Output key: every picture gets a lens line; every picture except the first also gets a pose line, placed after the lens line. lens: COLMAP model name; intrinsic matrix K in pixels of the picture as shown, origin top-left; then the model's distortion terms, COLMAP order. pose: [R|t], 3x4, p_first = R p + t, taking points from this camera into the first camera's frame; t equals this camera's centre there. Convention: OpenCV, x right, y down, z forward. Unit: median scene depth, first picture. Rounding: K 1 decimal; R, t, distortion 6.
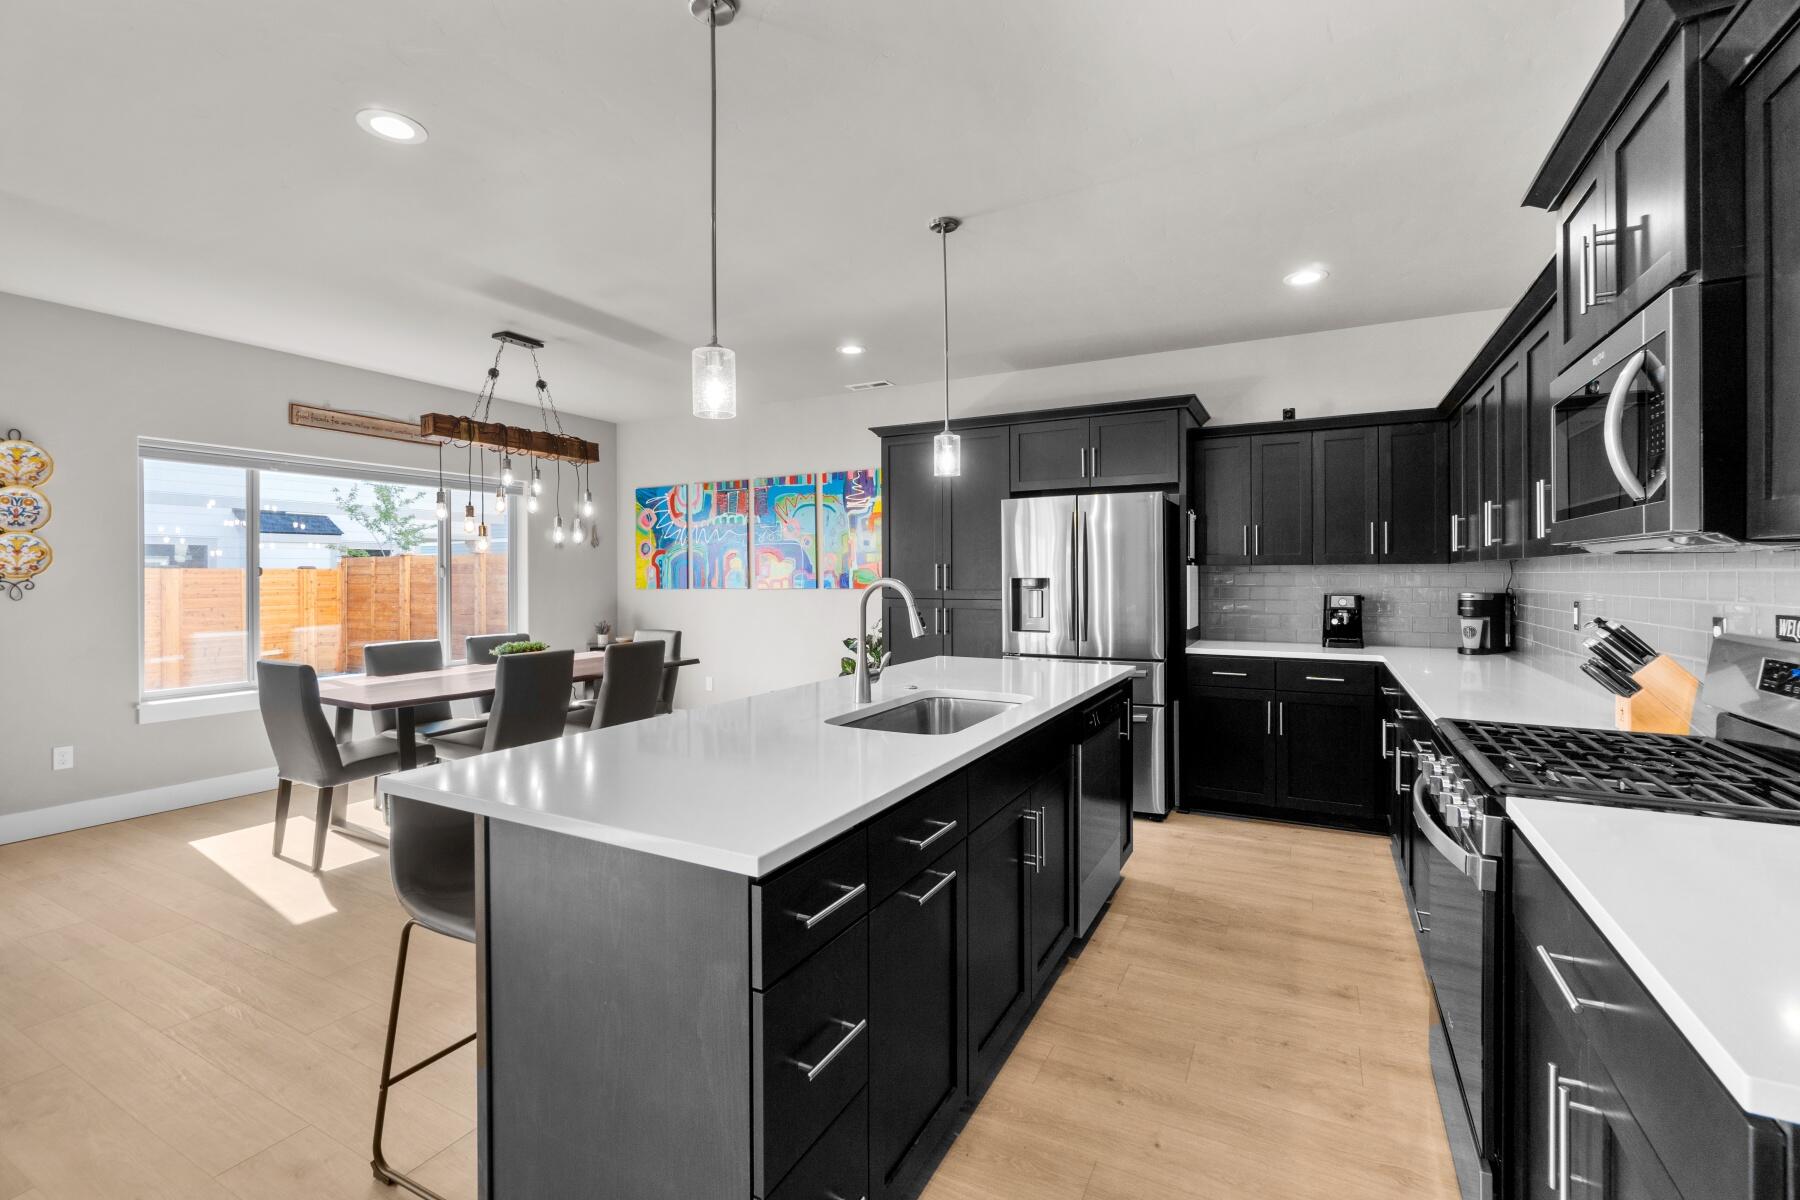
lens RADIAL K [[770.9, 0, 913.3], [0, 770.9, 578.0], [0, 0, 1]] dist [-0.002575, -0.000222]
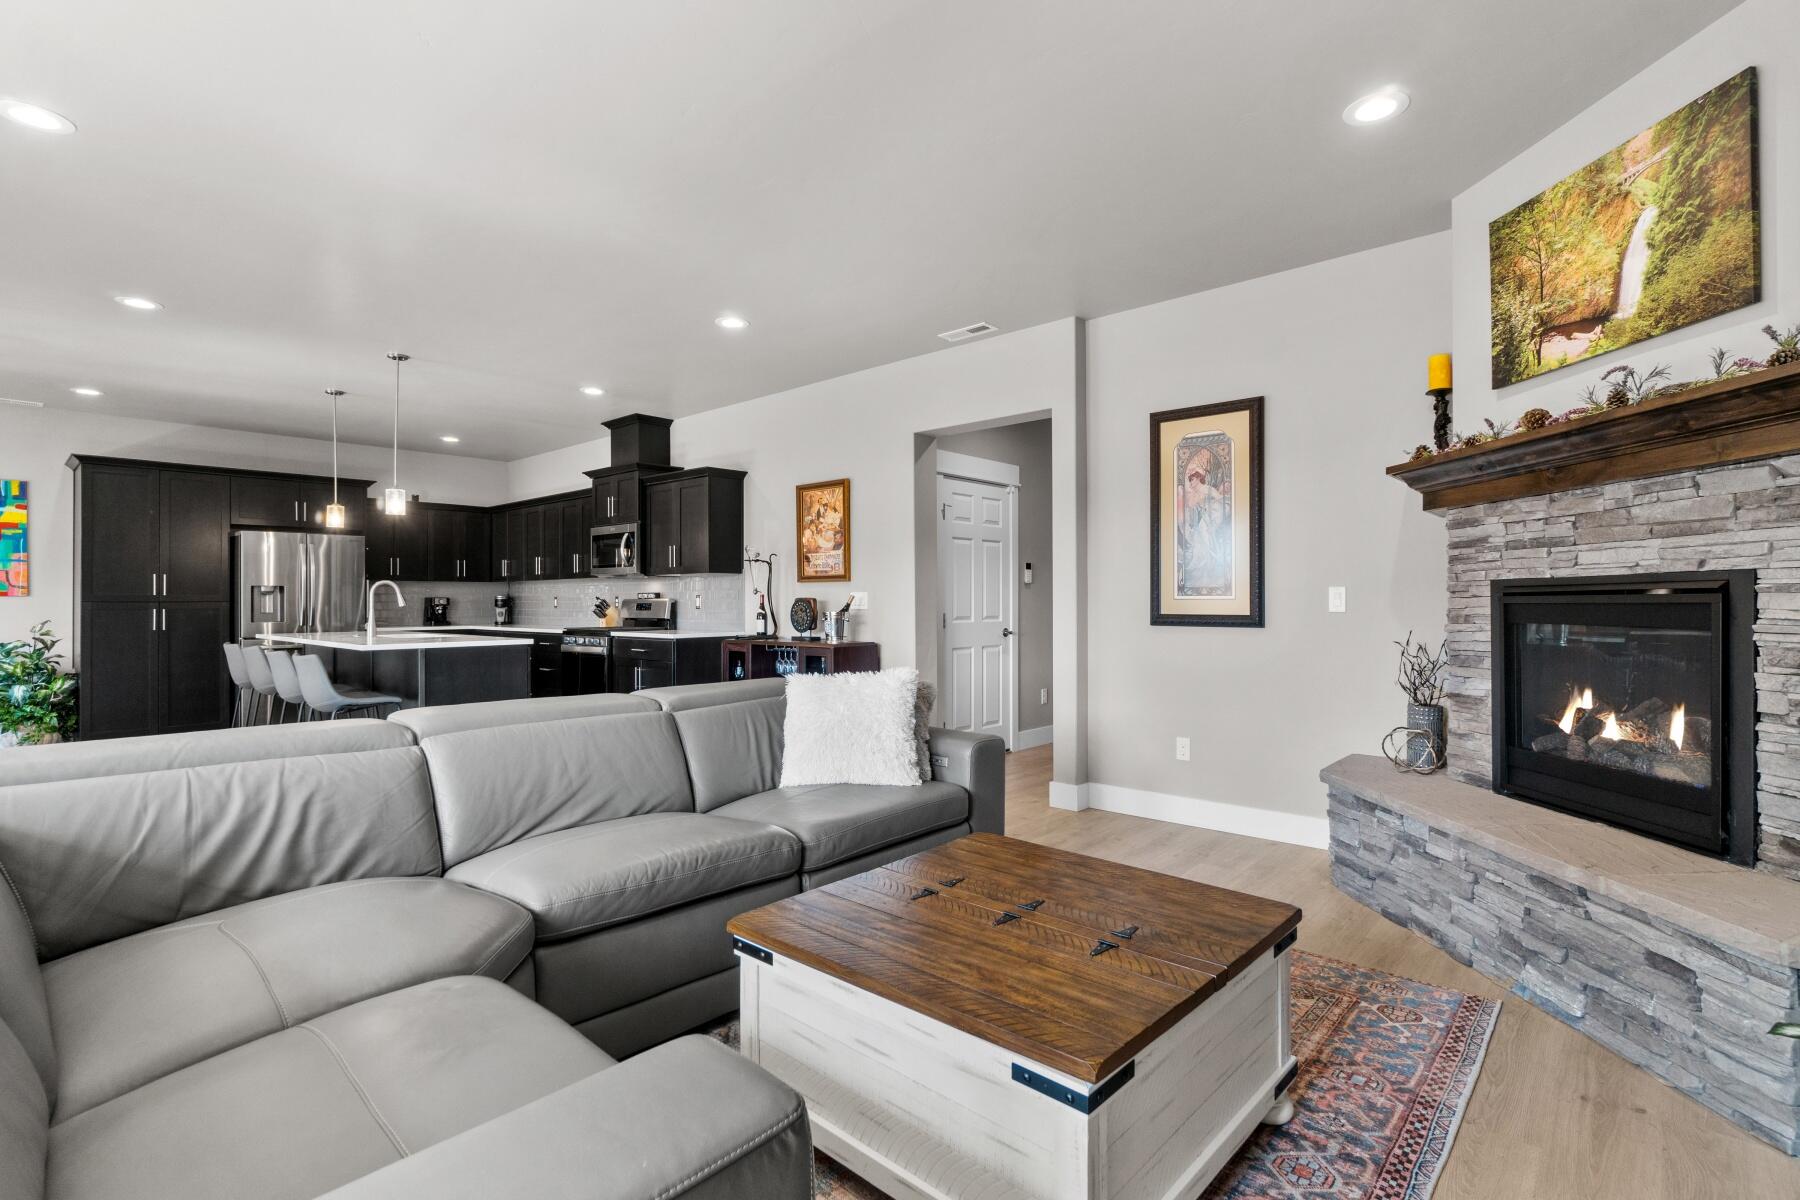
lens RADIAL K [[844.9, 0, 912.4], [0, 844.9, 594.3], [0, 0, 1]] dist [-0.003393, 0.001026]
pose [[0.234358, 0.008395, 0.972114, -1.132614], [0.006948, 0.999923, -0.010311, 0.041421], [-0.972126, 0.009171, 0.234281, -0.583001]]
